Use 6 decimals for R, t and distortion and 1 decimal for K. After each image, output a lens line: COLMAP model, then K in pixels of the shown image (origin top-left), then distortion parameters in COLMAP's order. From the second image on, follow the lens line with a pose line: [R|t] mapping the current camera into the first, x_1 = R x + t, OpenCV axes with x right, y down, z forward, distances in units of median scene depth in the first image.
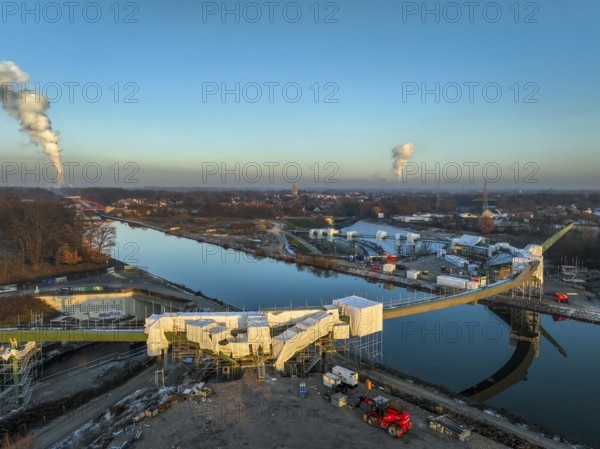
lens RADIAL K [[412.4, 0, 300.0], [0, 412.4, 224.5], [0, 0, 1]] dist [0.002180, 0.002737]
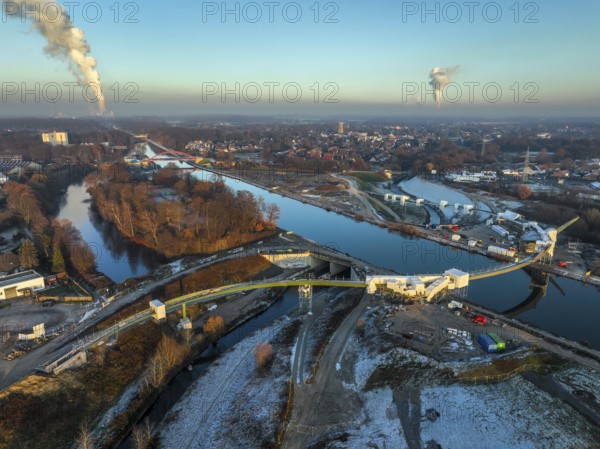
lens RADIAL K [[412.4, 0, 300.0], [0, 412.4, 224.5], [0, 0, 1]] dist [0.002180, 0.002737]
pose [[0.997215, 0.020268, -0.071770, -0.298572], [-0.007152, 0.983917, 0.178484, -0.247892], [0.074234, -0.177474, 0.981322, -0.649415]]
